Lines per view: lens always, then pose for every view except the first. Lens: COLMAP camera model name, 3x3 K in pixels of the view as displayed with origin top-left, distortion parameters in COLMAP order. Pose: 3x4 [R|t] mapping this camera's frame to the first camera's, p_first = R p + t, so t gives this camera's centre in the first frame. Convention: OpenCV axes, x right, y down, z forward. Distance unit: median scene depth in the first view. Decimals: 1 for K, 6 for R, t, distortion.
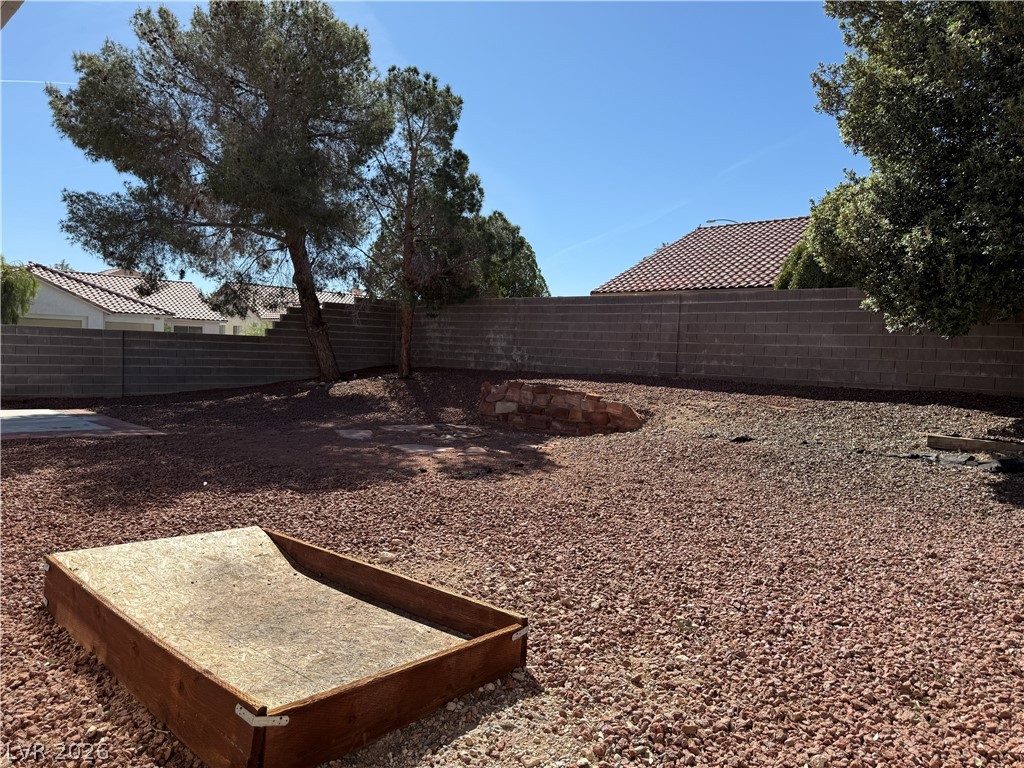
lens RADIAL K [[723.2, 0, 512.6], [0, 723.2, 384.1], [0, 0, 1]] dist [0.059781, -0.081495]
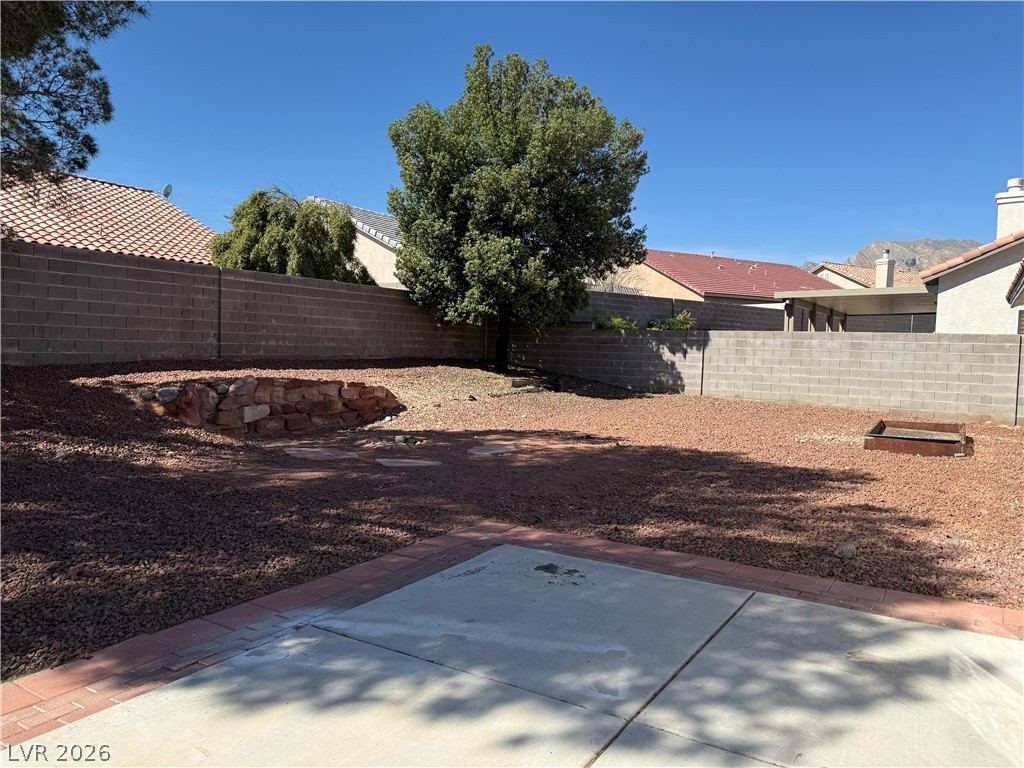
lens RADIAL K [[723.2, 0, 507.5], [0, 723.2, 384.2], [0, 0, 1]] dist [0.059781, -0.081495]
pose [[-0.224088, -0.094935, 0.969934, -0.807364], [0.011265, 0.994925, 0.099984, -0.070629], [-0.974504, 0.033332, -0.221882, 0.915660]]
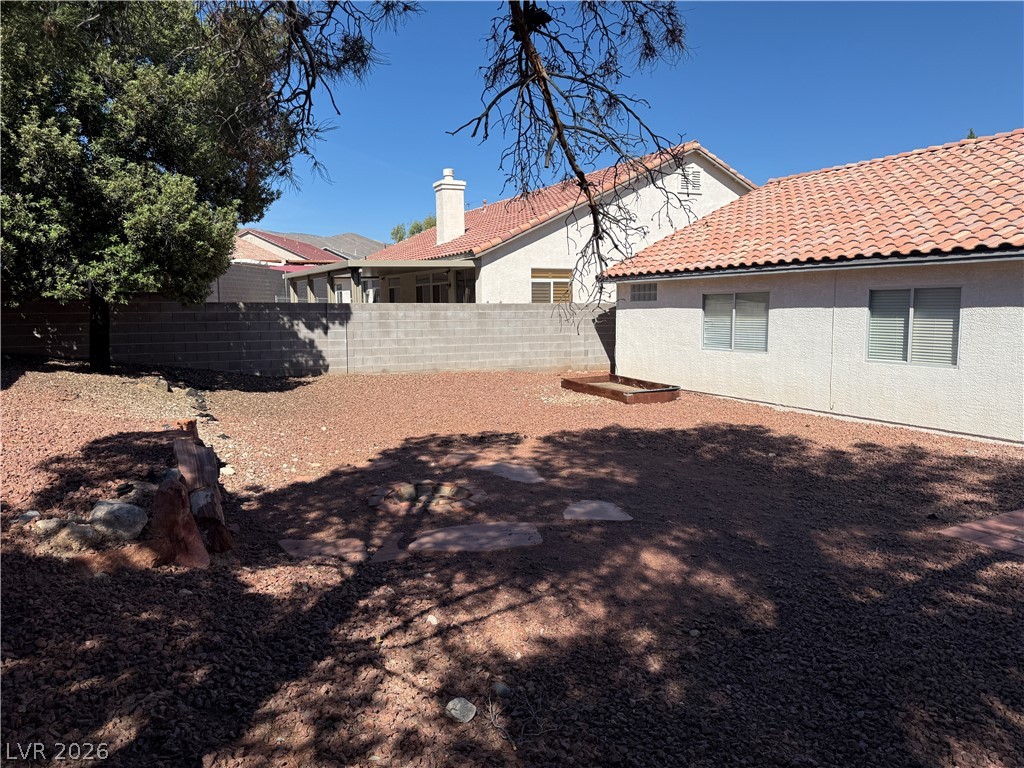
lens RADIAL K [[723.2, 0, 508.8], [0, 723.2, 384.1], [0, 0, 1]] dist [0.059781, -0.081495]
pose [[-0.951798, -0.065061, 0.299747, -0.202682], [-0.015878, 0.986386, 0.163679, -0.101595], [-0.306315, 0.151030, -0.939873, 1.355957]]
